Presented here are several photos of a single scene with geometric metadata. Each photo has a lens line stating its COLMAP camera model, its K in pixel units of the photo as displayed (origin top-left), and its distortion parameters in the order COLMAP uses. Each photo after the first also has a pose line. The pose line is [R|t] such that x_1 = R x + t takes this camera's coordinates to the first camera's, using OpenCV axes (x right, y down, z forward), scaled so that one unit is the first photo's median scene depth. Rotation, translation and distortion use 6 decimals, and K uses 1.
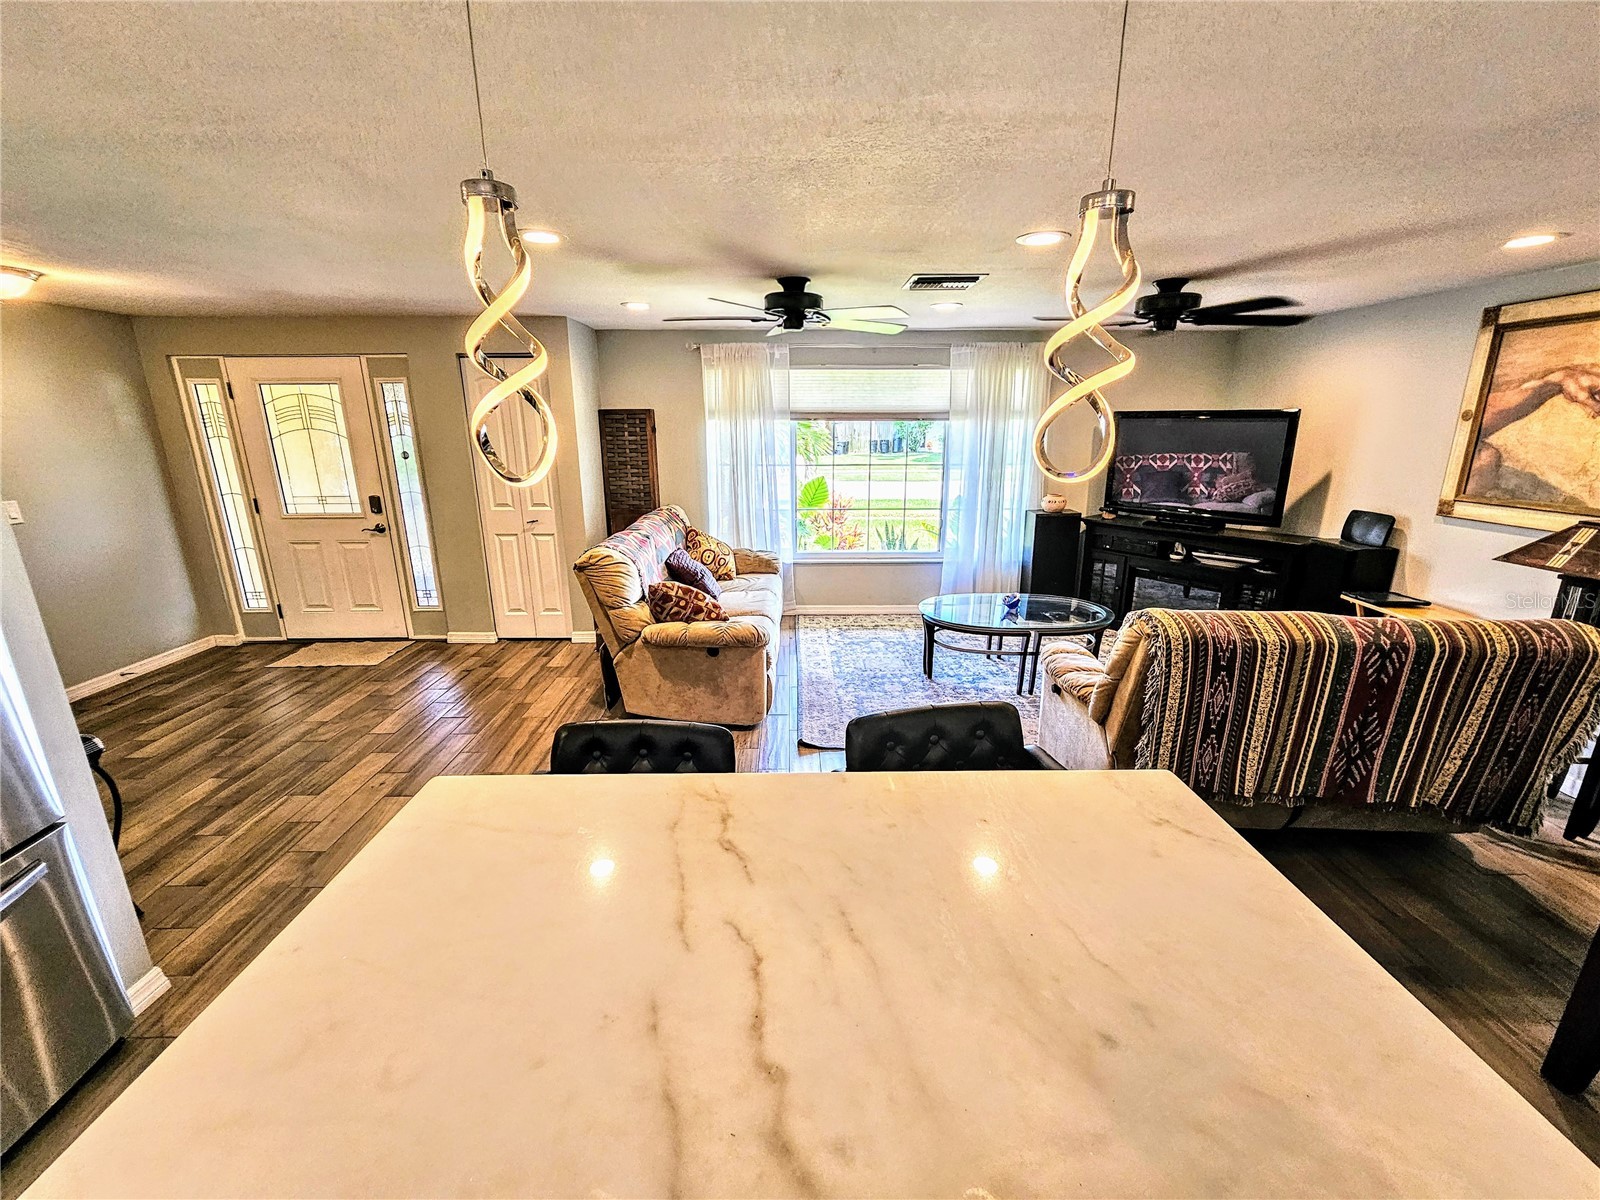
lens RADIAL K [[665.7, 0, 792.4], [0, 665.7, 605.0], [0, 0, 1]] dist [-0.002251, 0.000473]
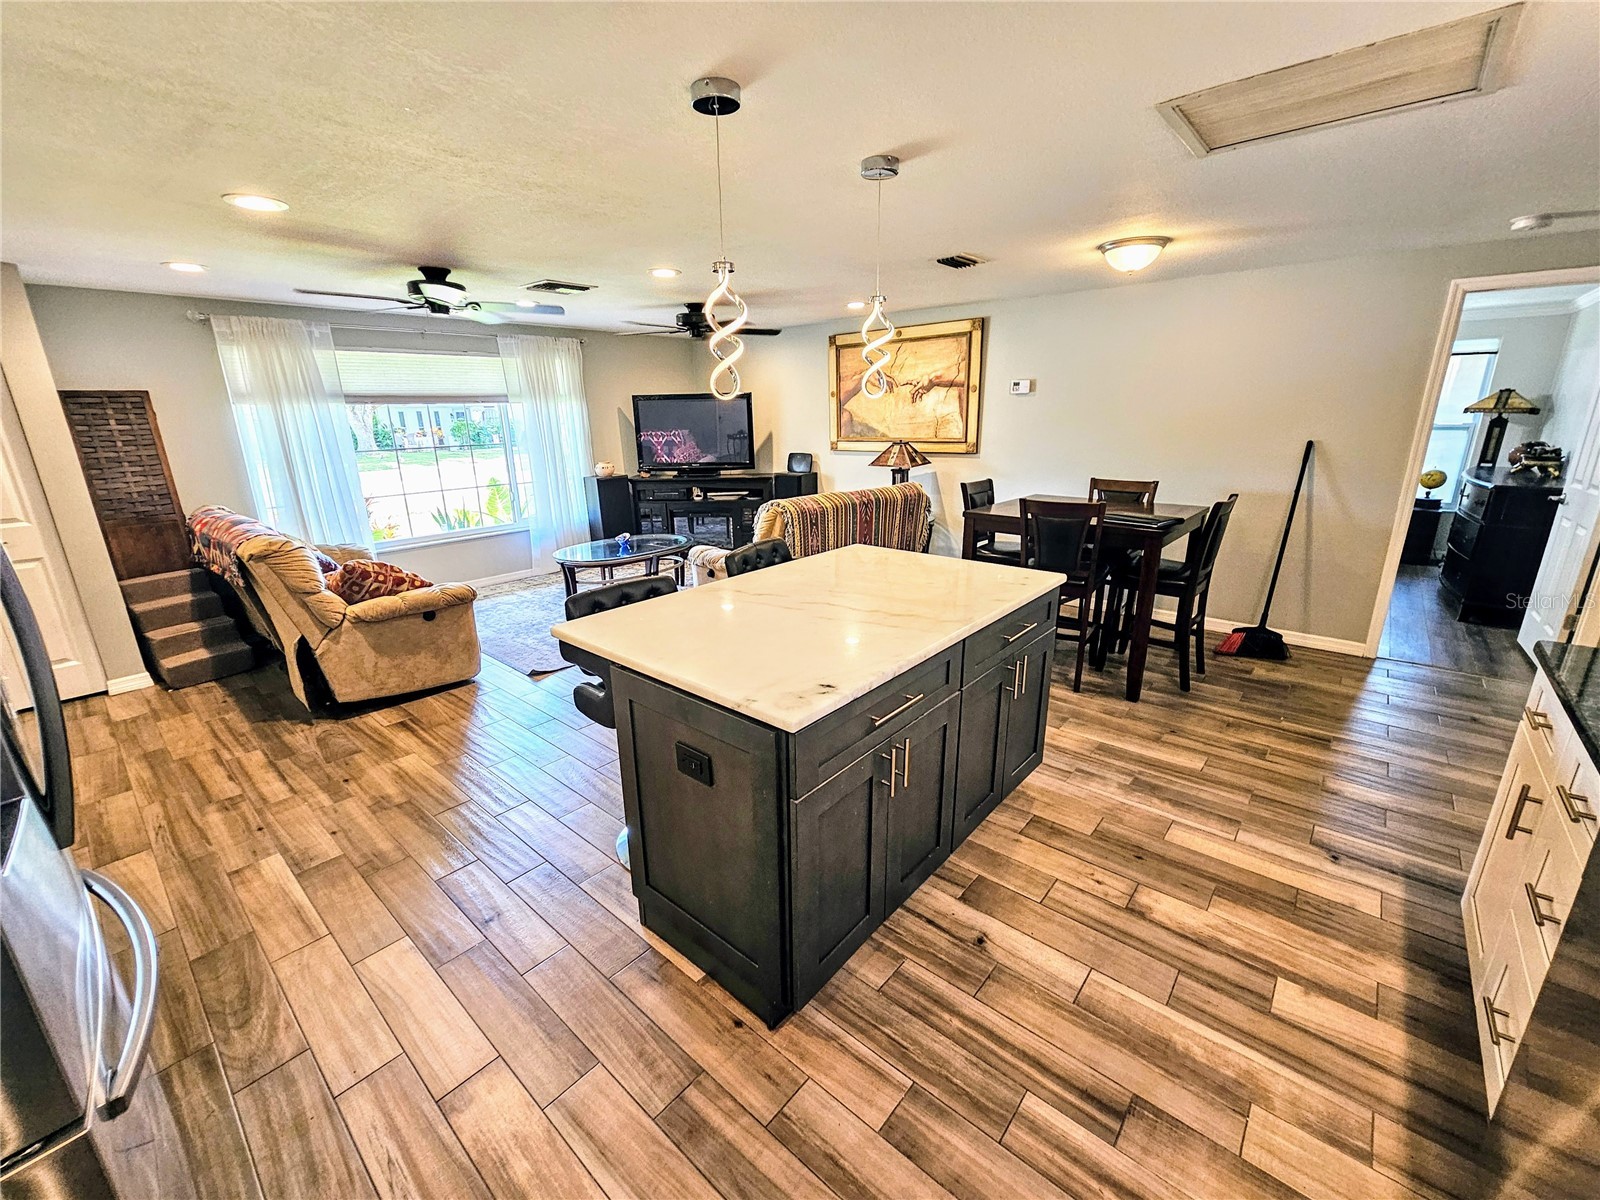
lens RADIAL K [[665.7, 0, 798.4], [0, 665.7, 598.5], [0, 0, 1]] dist [-0.002251, 0.000473]
pose [[0.663638, -0.215272, 0.716410, -0.416001], [0.217892, 0.971799, 0.090171, 0.065414], [-0.715617, 0.096259, 0.691828, -0.127524]]
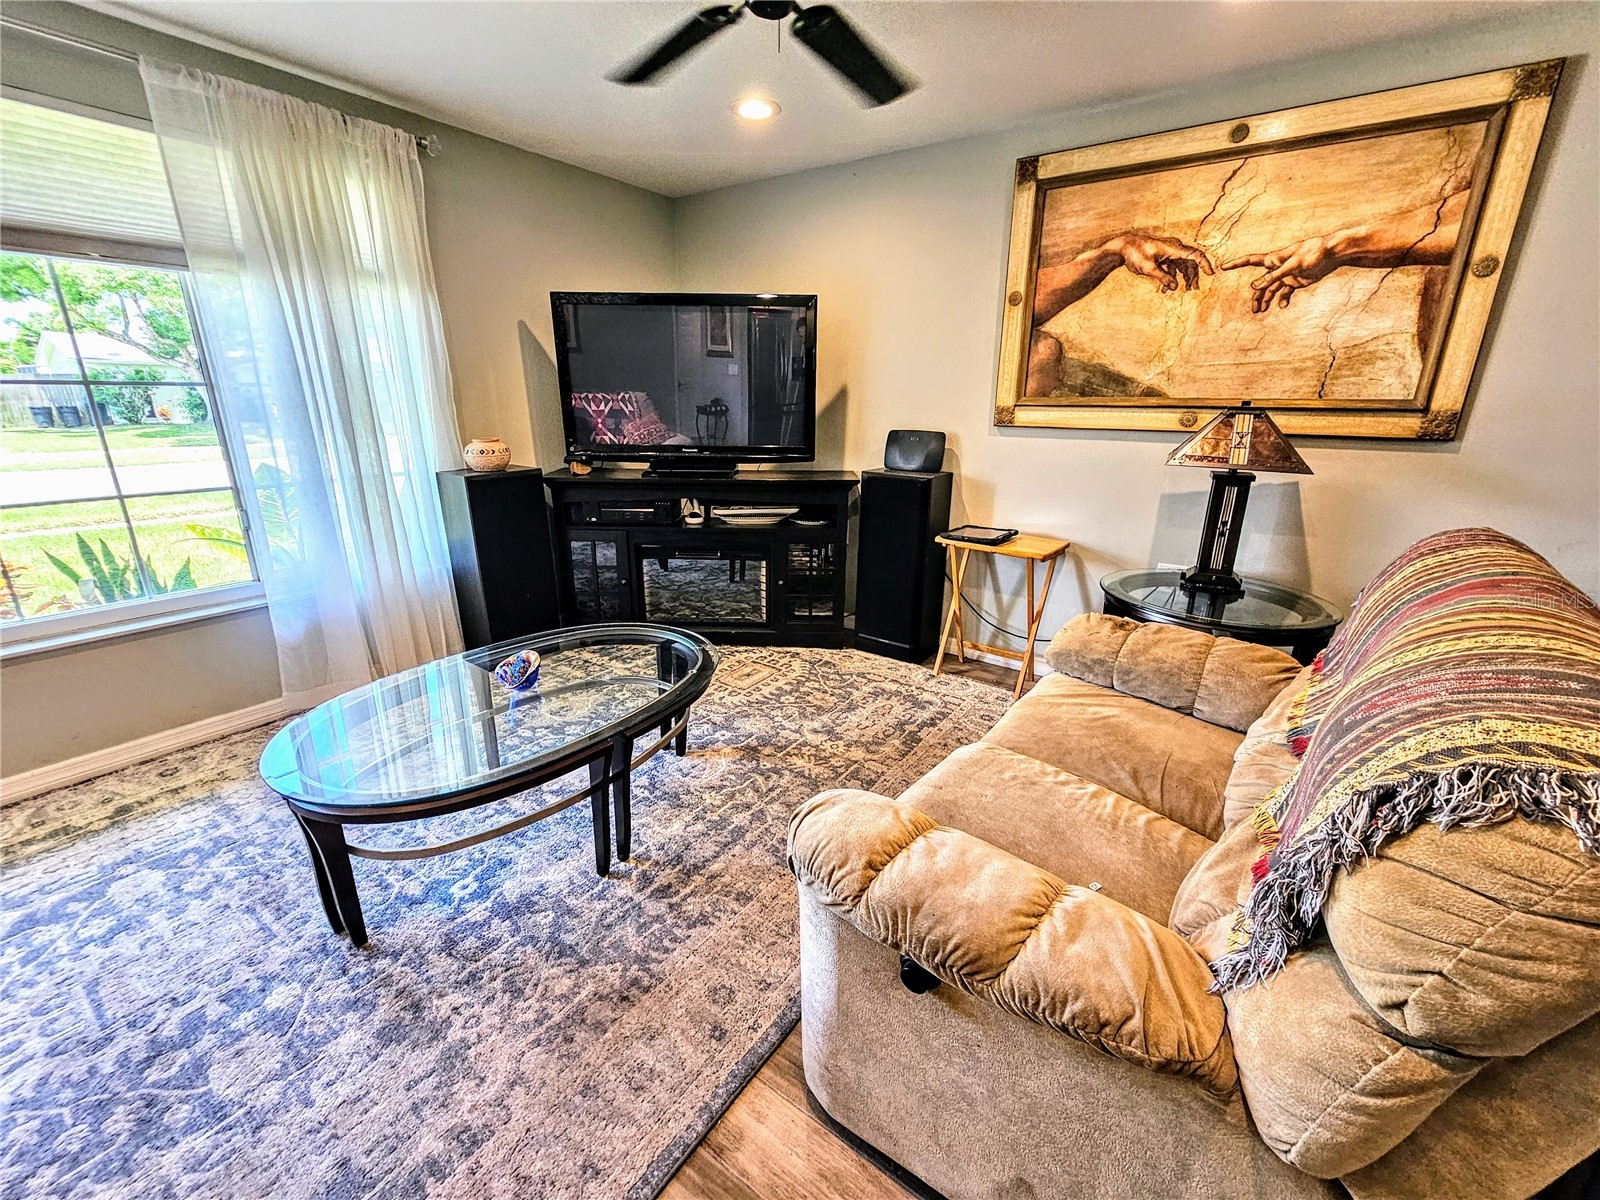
lens RADIAL K [[665.7, 0, 805.3], [0, 665.7, 603.9], [0, 0, 1]] dist [-0.002251, 0.000473]
pose [[0.585208, -0.235830, 0.775832, 0.120527], [0.204559, 0.968765, 0.140179, -0.076414], [-0.784658, 0.076669, 0.615170, 0.622074]]
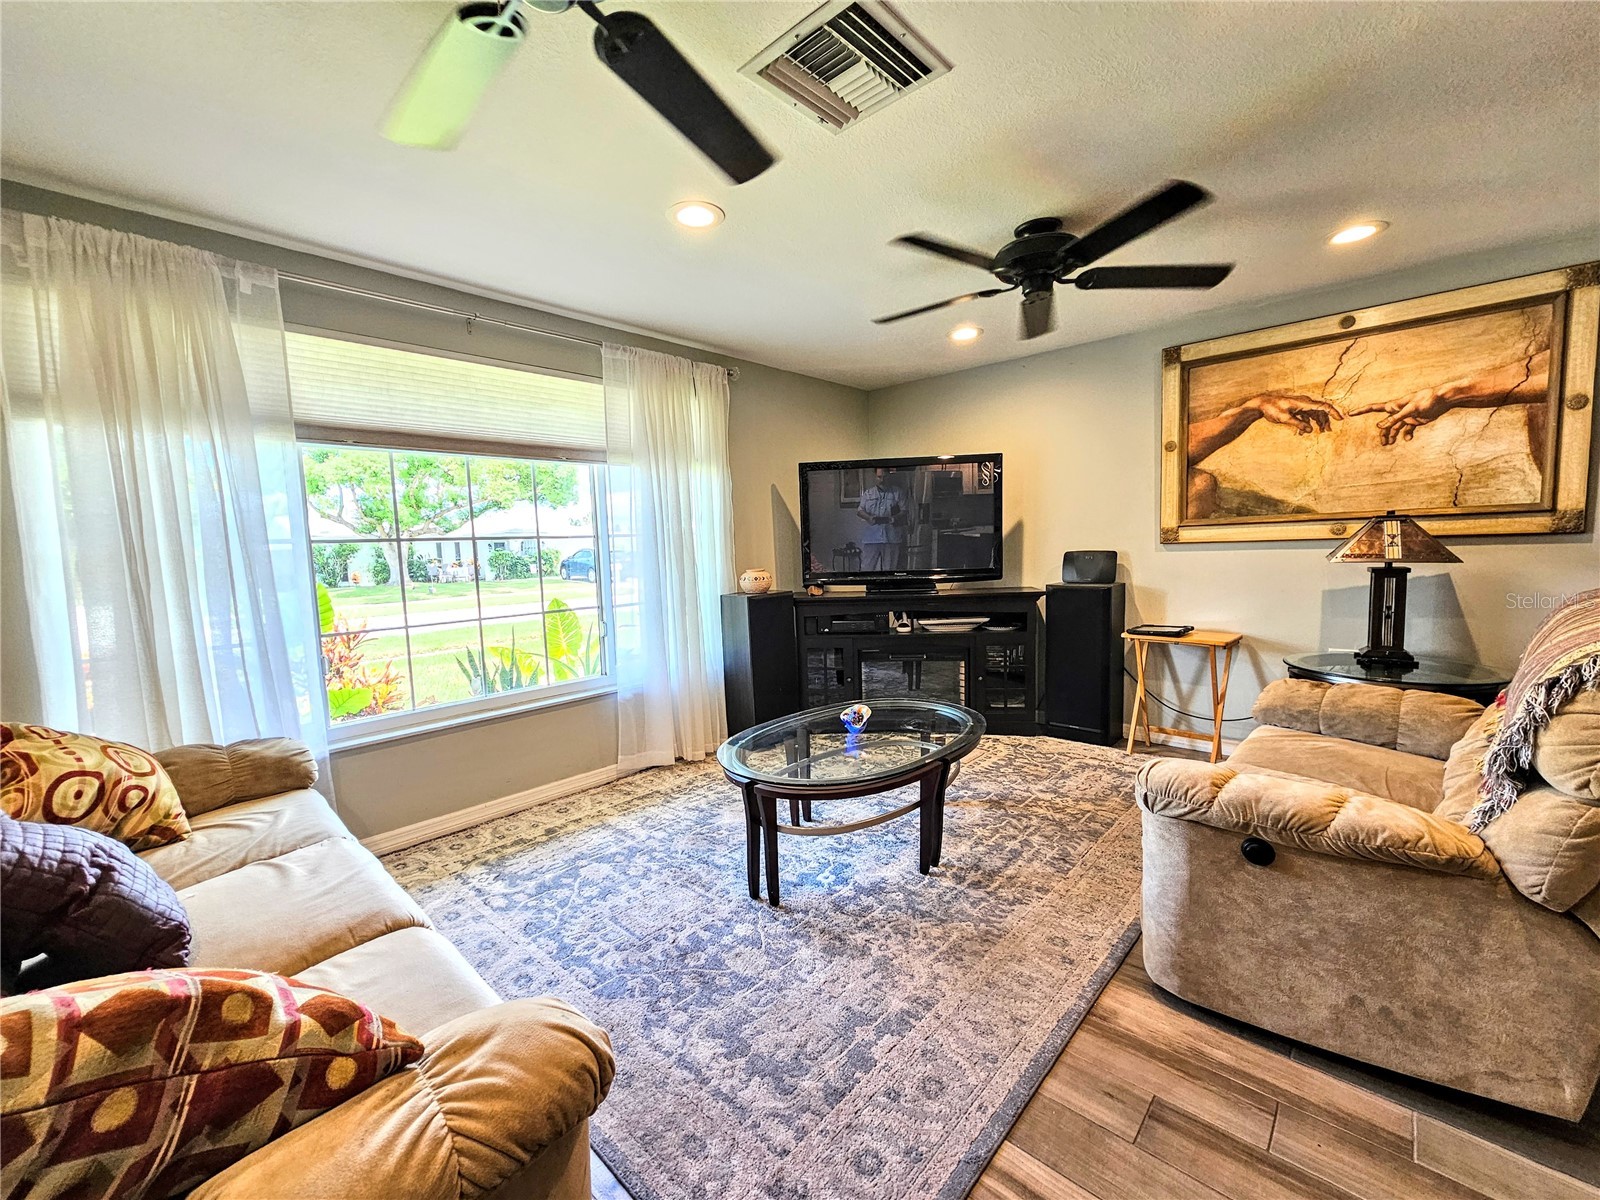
lens RADIAL K [[665.7, 0, 800.7], [0, 665.7, 604.1], [0, 0, 1]] dist [-0.002251, 0.000473]
pose [[0.683513, -0.086725, 0.724768, -0.138214], [0.224871, 0.969644, -0.096044, -0.064381], [-0.694438, 0.228627, 0.682265, 0.638282]]
